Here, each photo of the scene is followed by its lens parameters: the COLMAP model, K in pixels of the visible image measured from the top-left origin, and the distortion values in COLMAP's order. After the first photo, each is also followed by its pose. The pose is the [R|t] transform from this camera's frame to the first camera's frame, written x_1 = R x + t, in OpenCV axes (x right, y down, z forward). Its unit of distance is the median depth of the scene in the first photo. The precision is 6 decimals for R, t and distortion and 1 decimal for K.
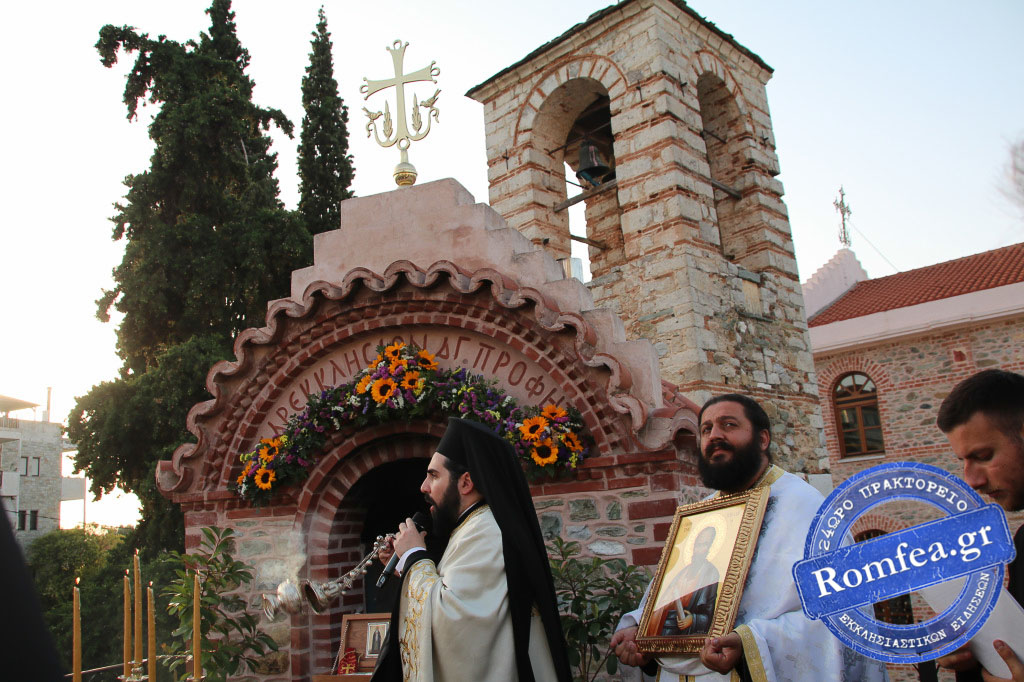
lens RADIAL K [[869.0, 0, 512.0], [0, 869.0, 341.0], [0, 0, 1]] dist [-0.135110, 0.134997]
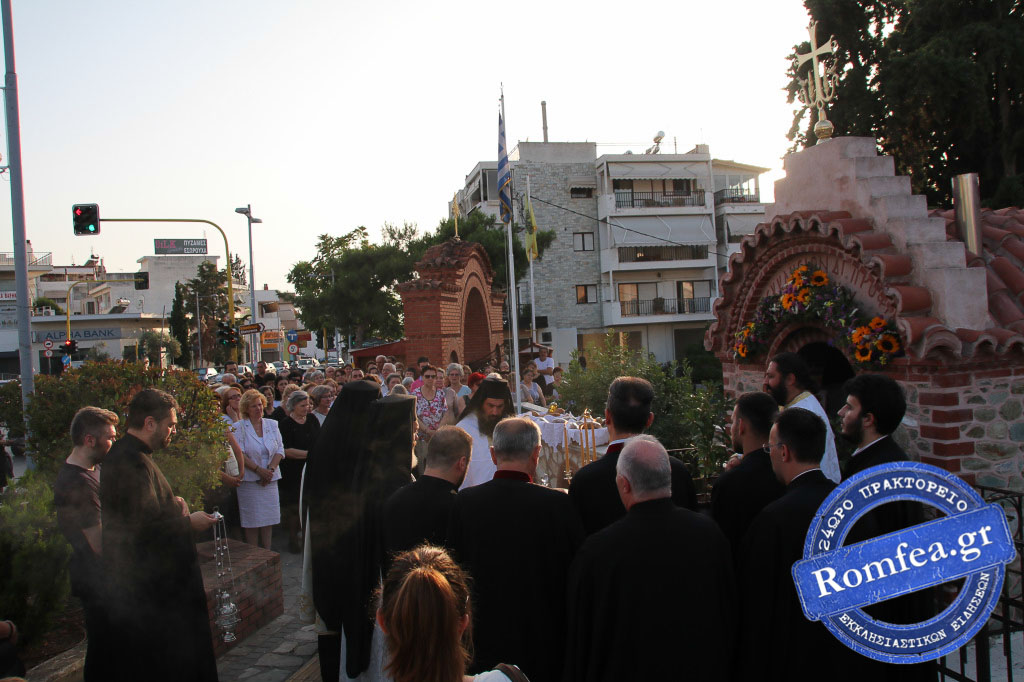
lens RADIAL K [[869.0, 0, 512.0], [0, 869.0, 341.0], [0, 0, 1]] dist [-0.135110, 0.134997]
pose [[0.580324, 0.051757, -0.812739, 0.727751], [0.187930, 0.962532, 0.195484, -0.238864], [0.792405, -0.266183, 0.548854, -0.209338]]
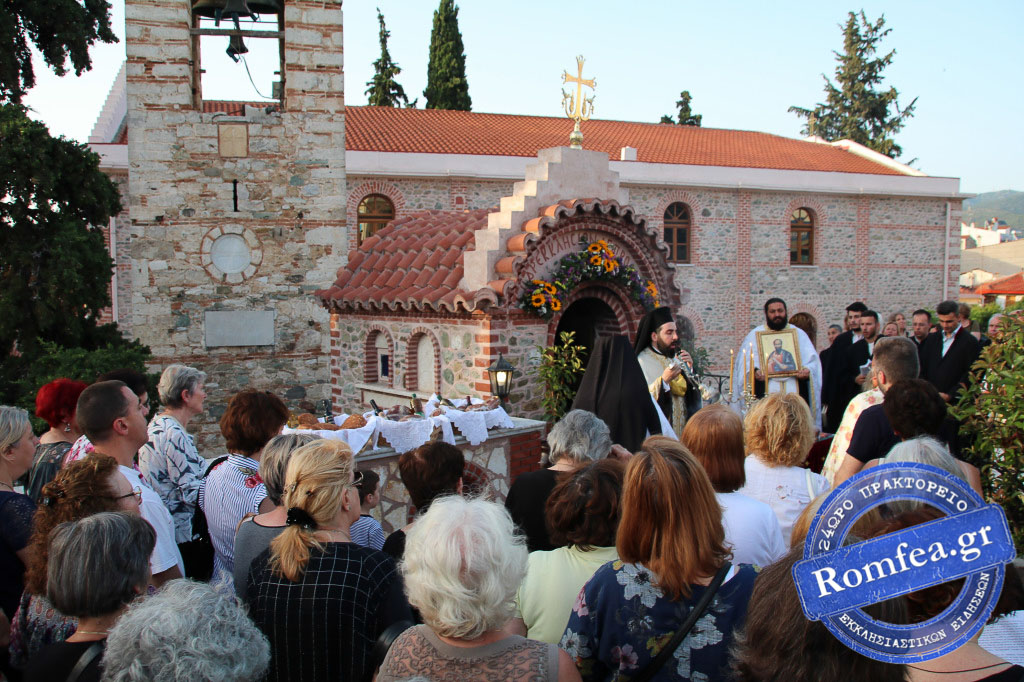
lens RADIAL K [[869.0, 0, 512.0], [0, 869.0, 341.0], [0, 0, 1]] dist [-0.135110, 0.134997]
pose [[0.477550, 0.005720, 0.878586, -2.035035], [-0.217063, 0.969749, 0.111670, 0.051770], [-0.851369, -0.244037, 0.464346, 0.217028]]
